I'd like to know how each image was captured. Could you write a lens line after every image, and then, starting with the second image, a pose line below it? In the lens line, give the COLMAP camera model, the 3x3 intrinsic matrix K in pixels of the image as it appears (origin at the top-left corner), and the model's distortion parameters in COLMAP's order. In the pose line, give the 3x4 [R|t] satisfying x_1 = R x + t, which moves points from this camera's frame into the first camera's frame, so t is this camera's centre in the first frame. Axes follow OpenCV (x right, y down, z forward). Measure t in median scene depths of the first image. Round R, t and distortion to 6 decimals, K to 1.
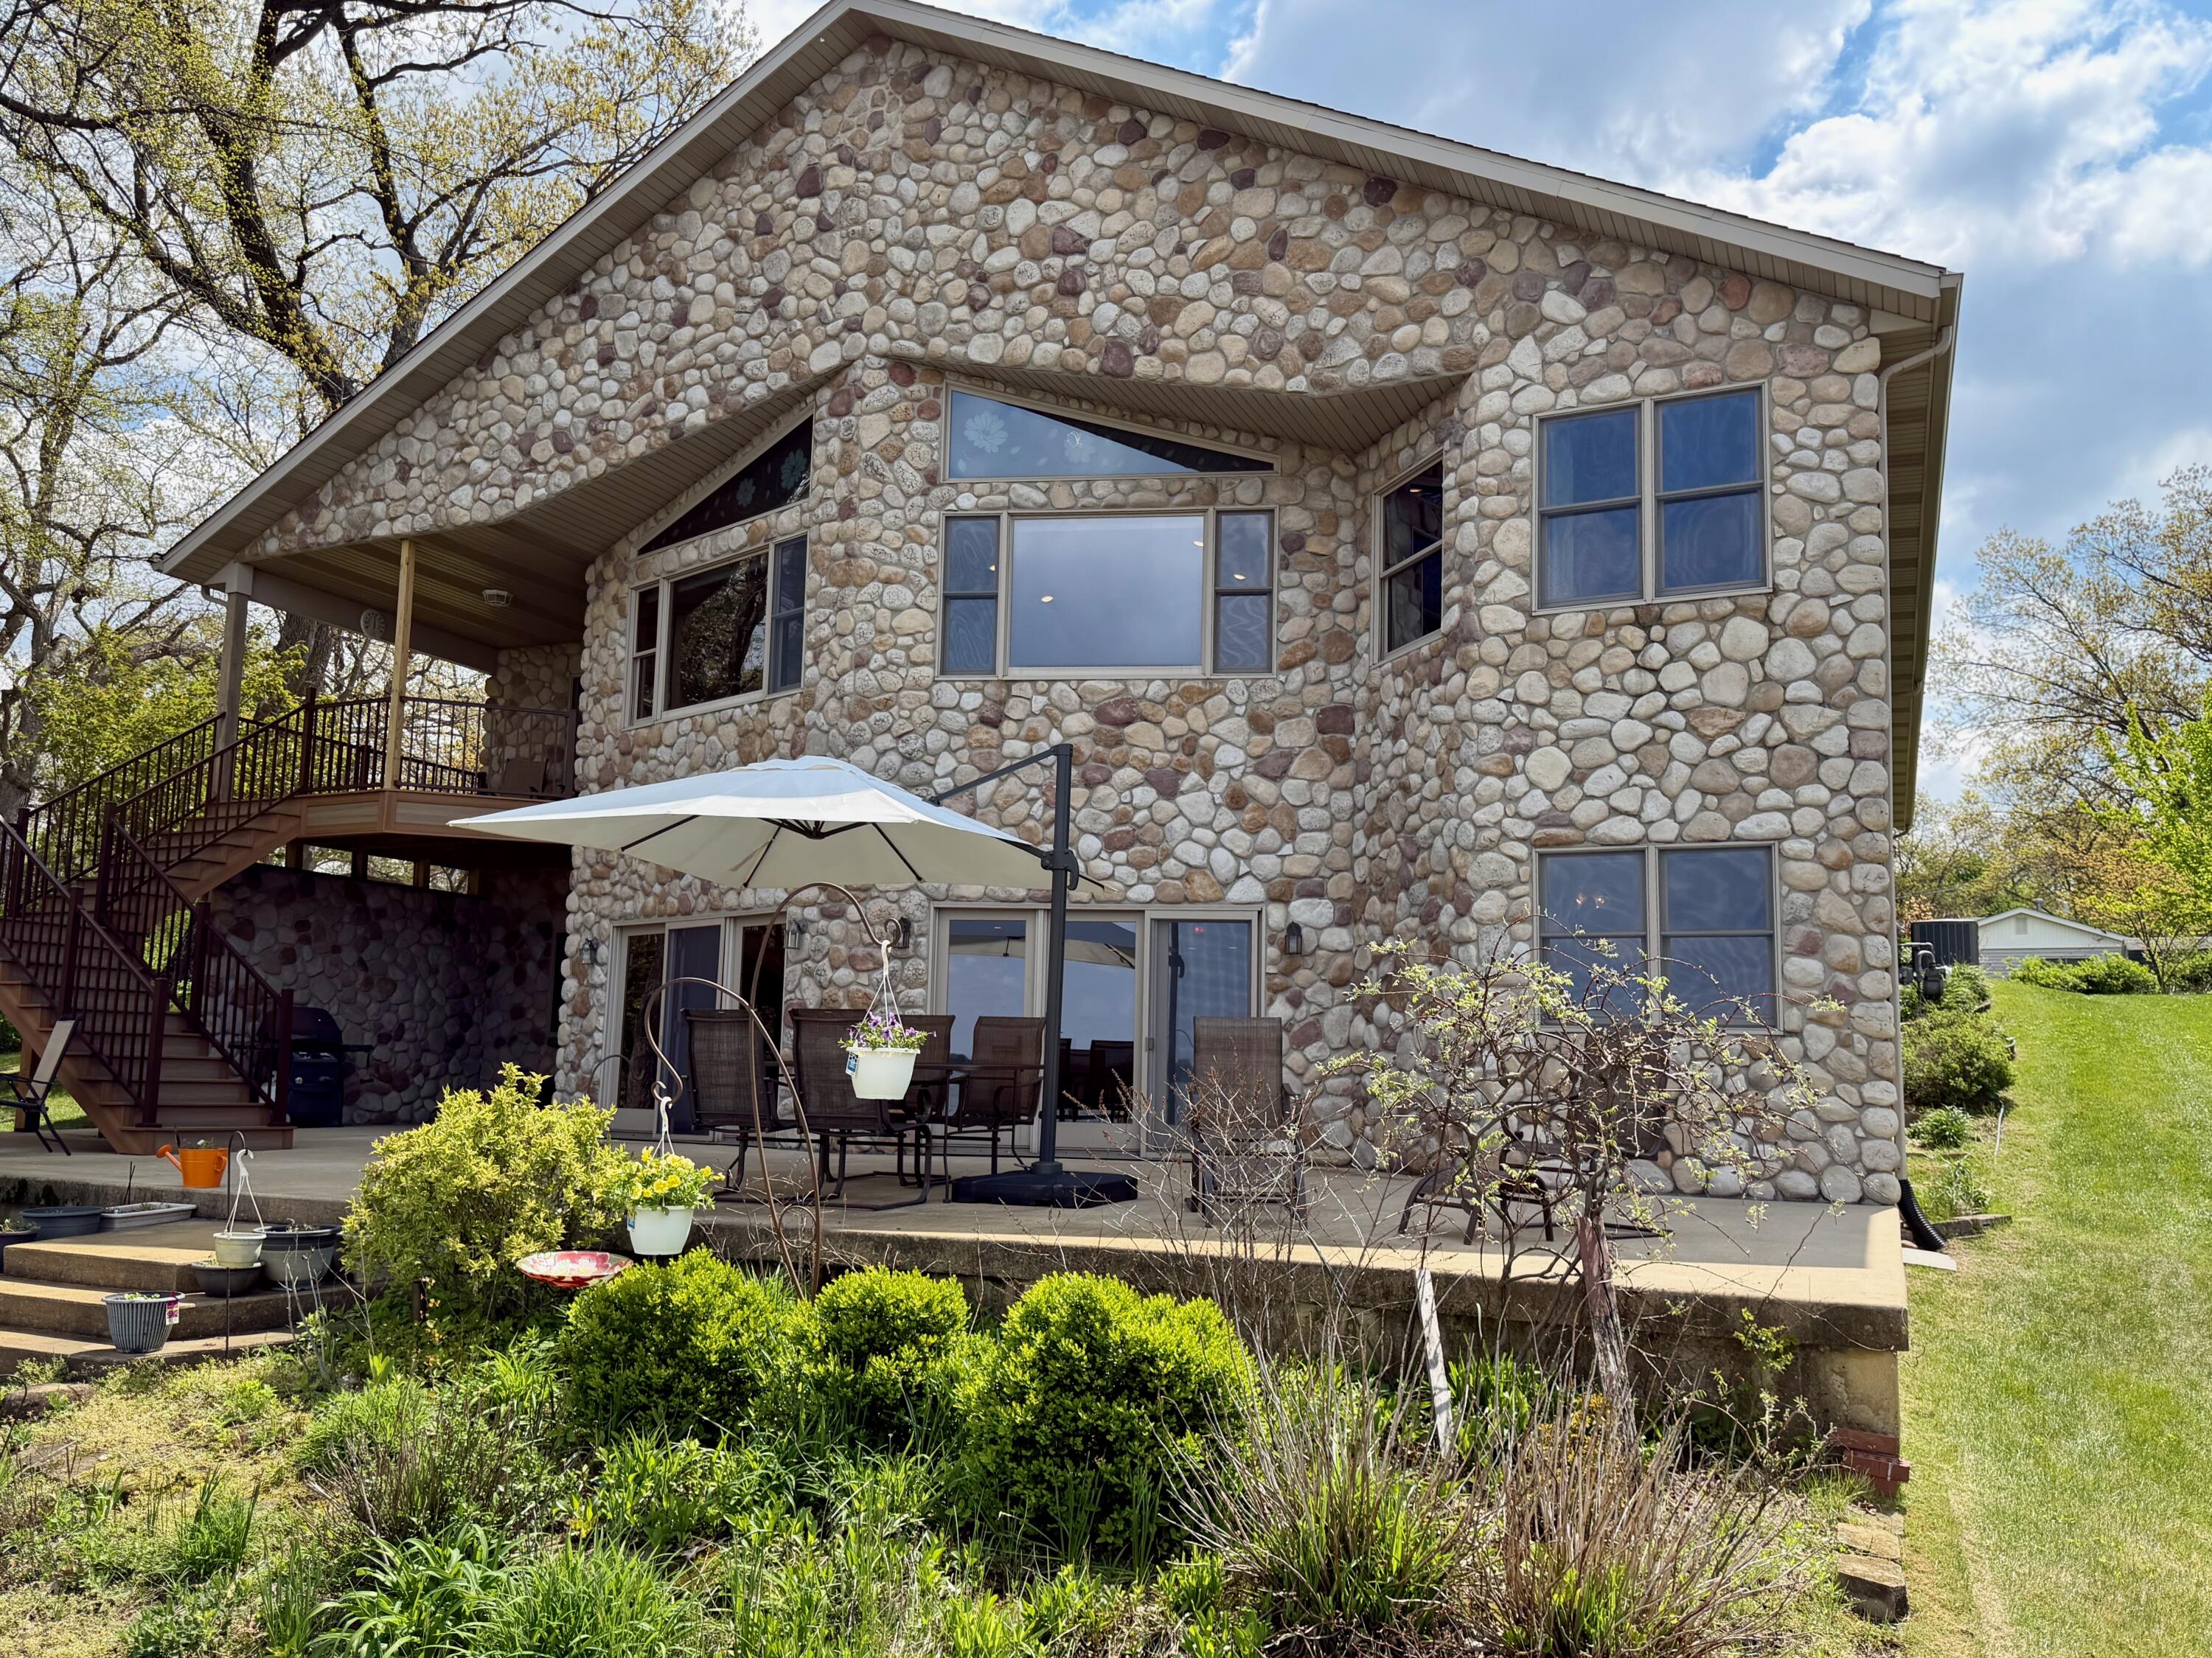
lens RADIAL K [[1634.4, 0, 1134.6], [0, 1634.4, 896.0], [0, 0, 1]] dist [0.116769, -0.220880]
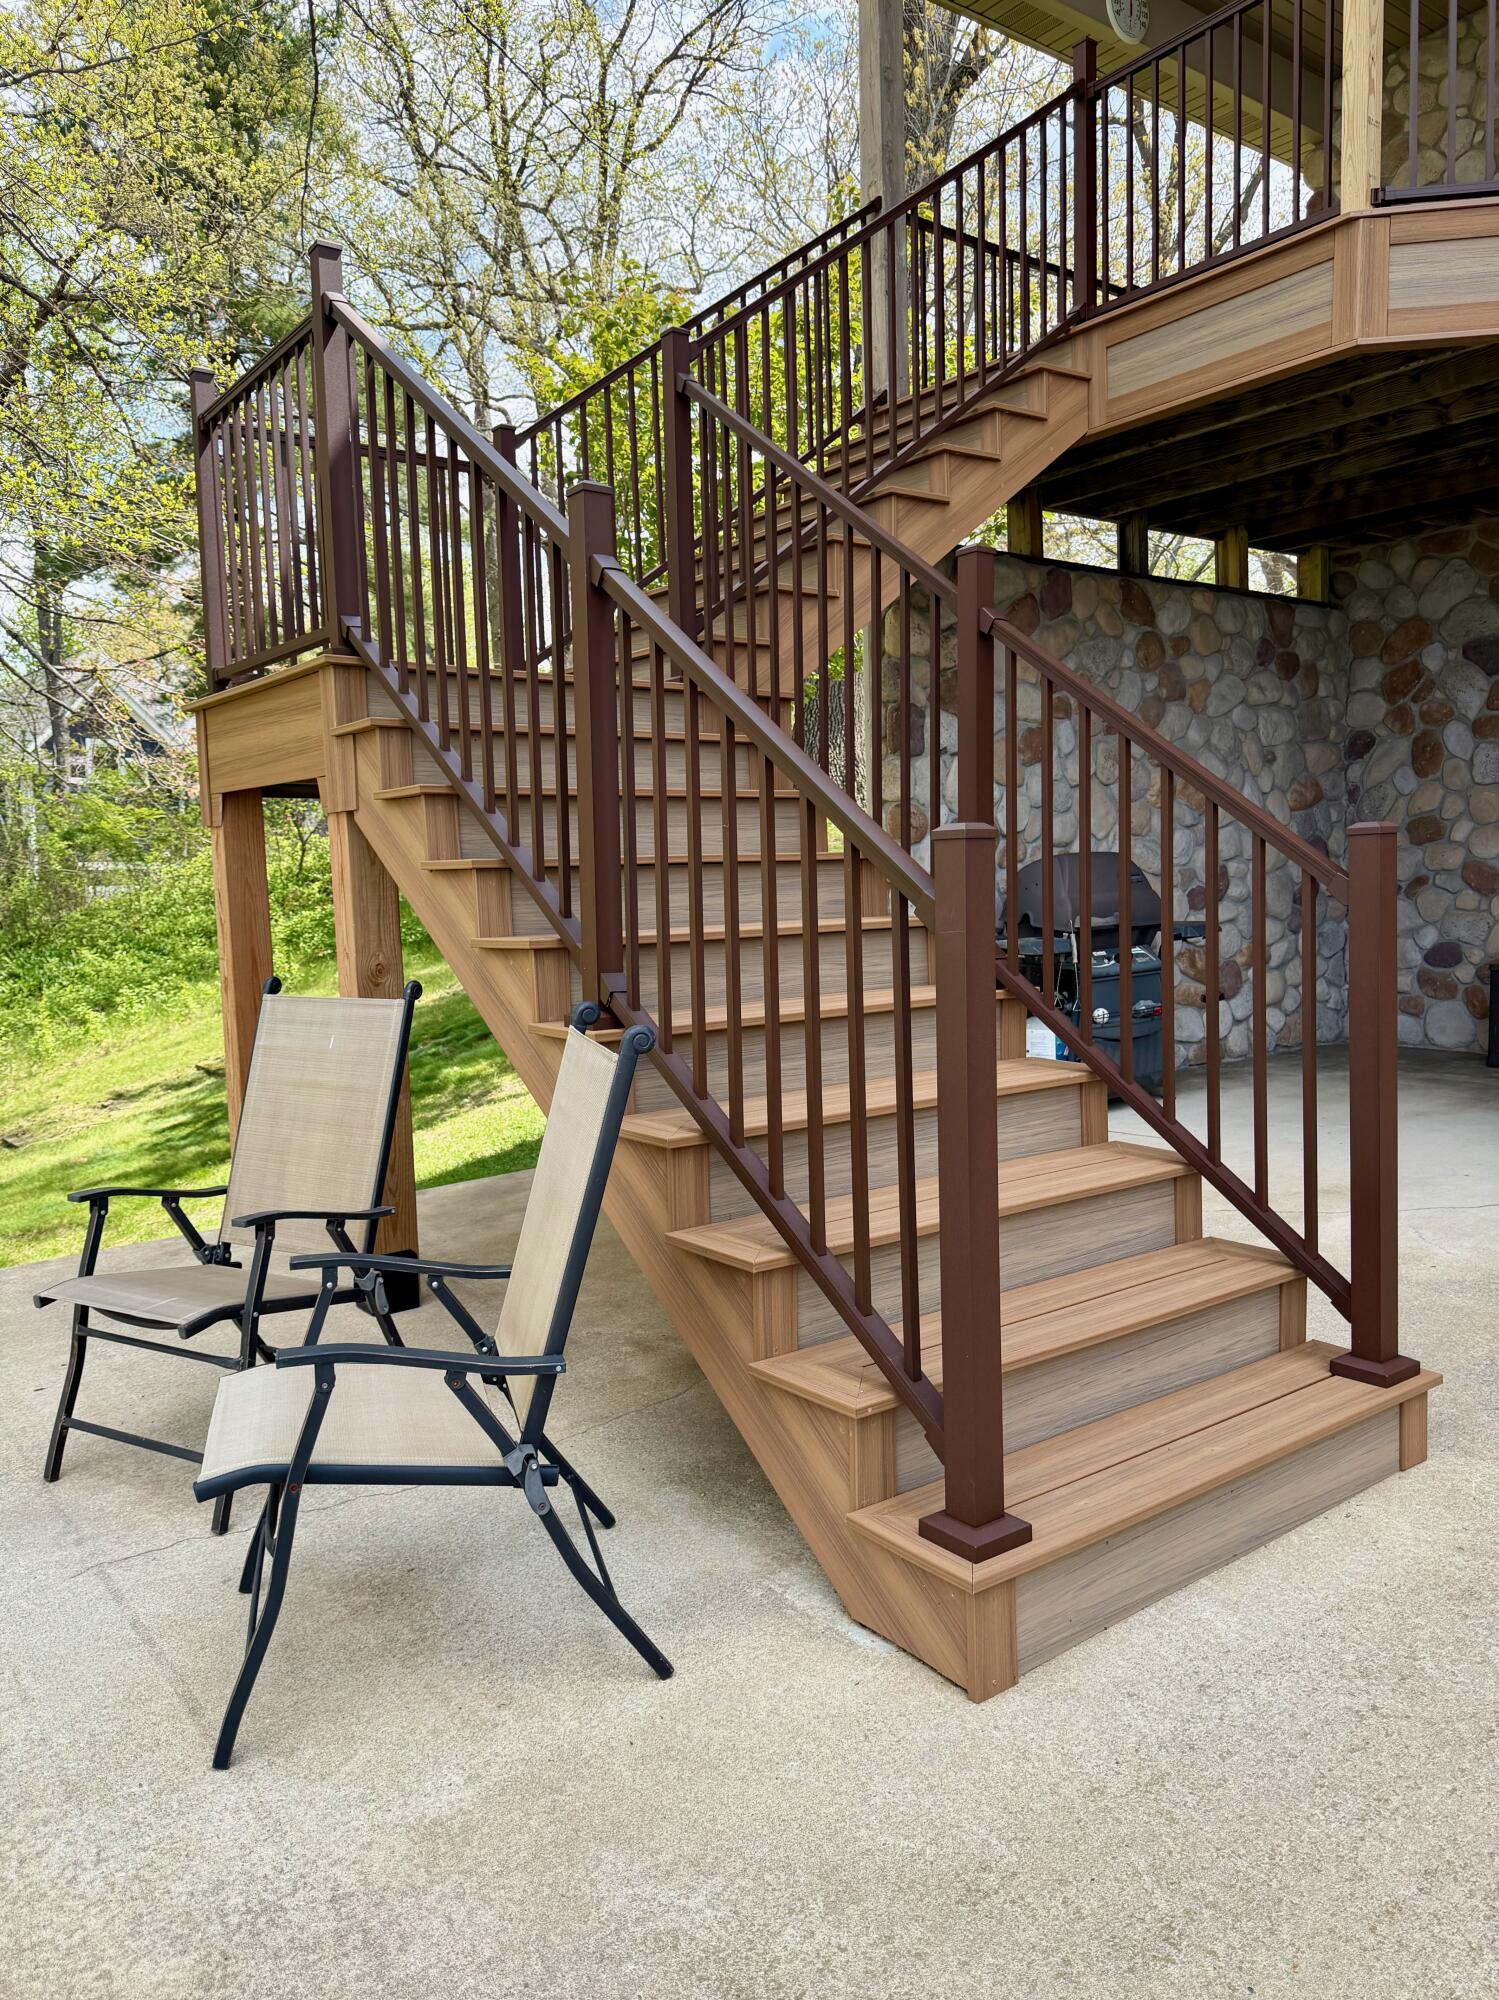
lens RADIAL K [[1430.1, 0, 759.0], [0, 1430.1, 1001.5], [0, 0, 1]] dist [0.043658, -0.075837]
pose [[0.868075, 0.002070, -0.496429, -0.357523], [0.099805, 0.978846, 0.178605, 0.026121], [0.486297, -0.204588, 0.849505, 0.569916]]
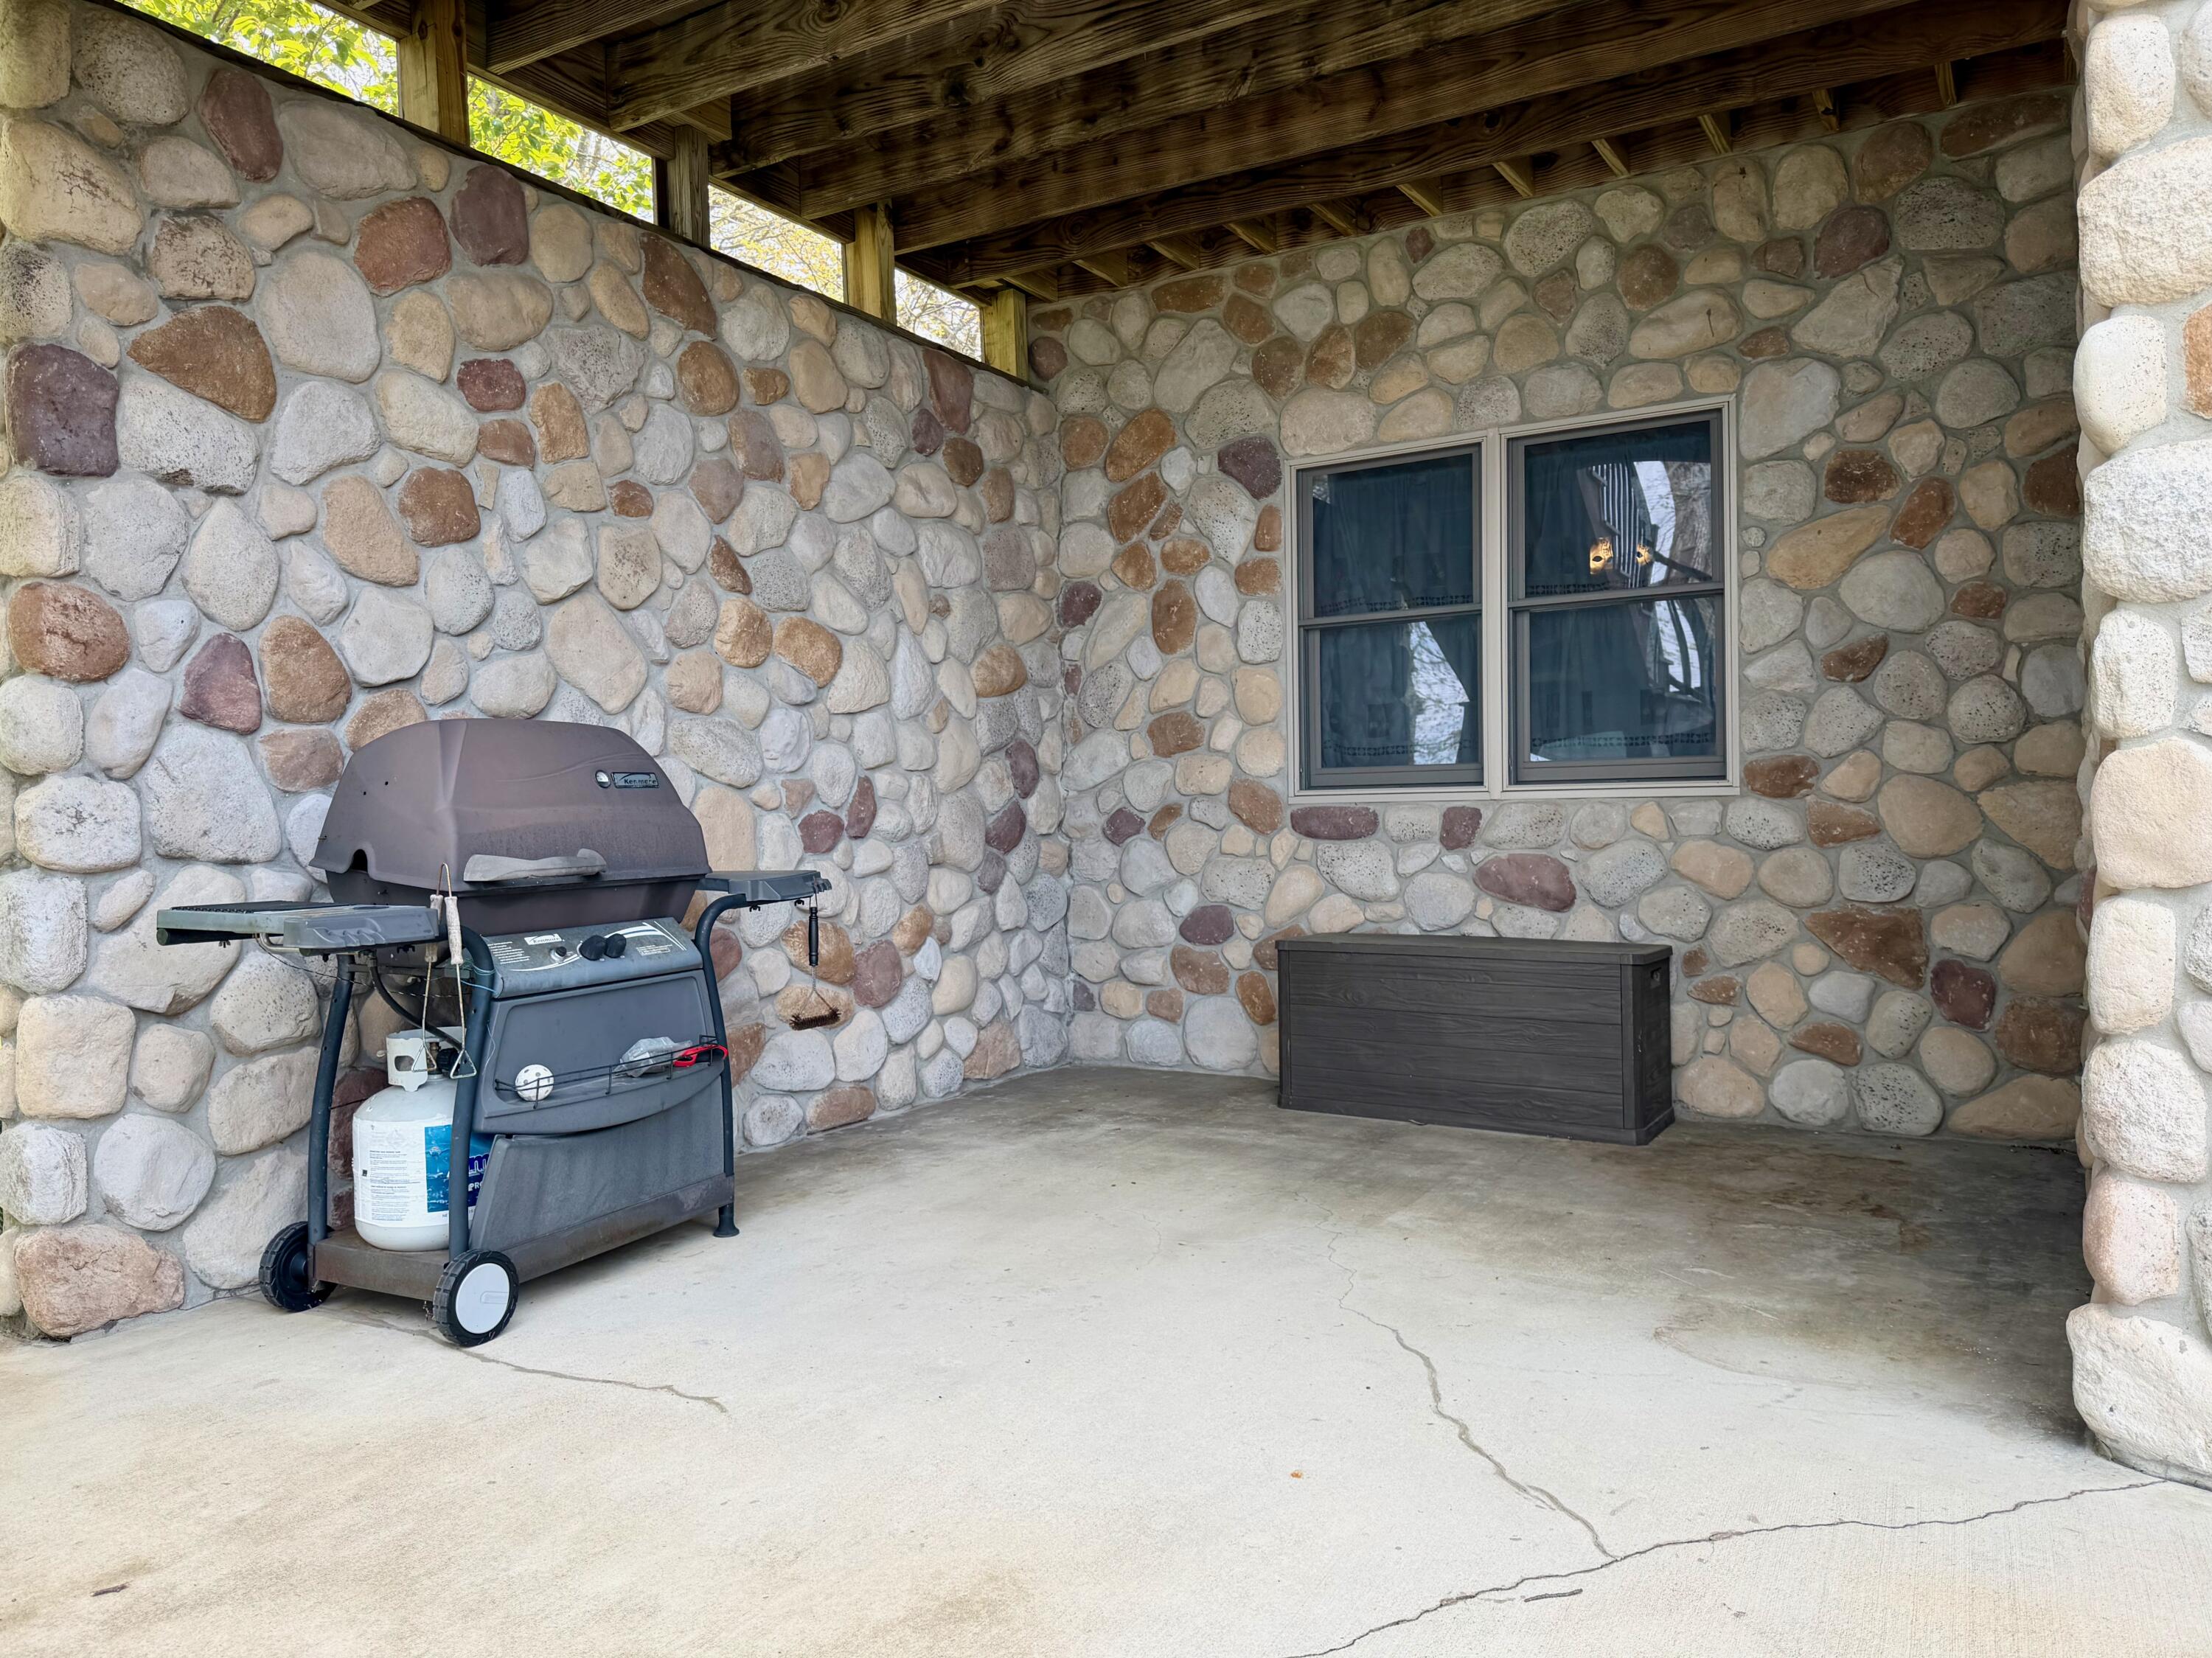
lens RADIAL K [[1533.8, 0, 1106.8], [0, 1533.8, 838.3], [0, 0, 1]] dist [0.117055, -0.153156]
pose [[0.991136, -0.037131, -0.127557, -0.375187], [0.052949, 0.991000, 0.122943, 0.057493], [0.121844, -0.128608, 0.984182, 0.756793]]
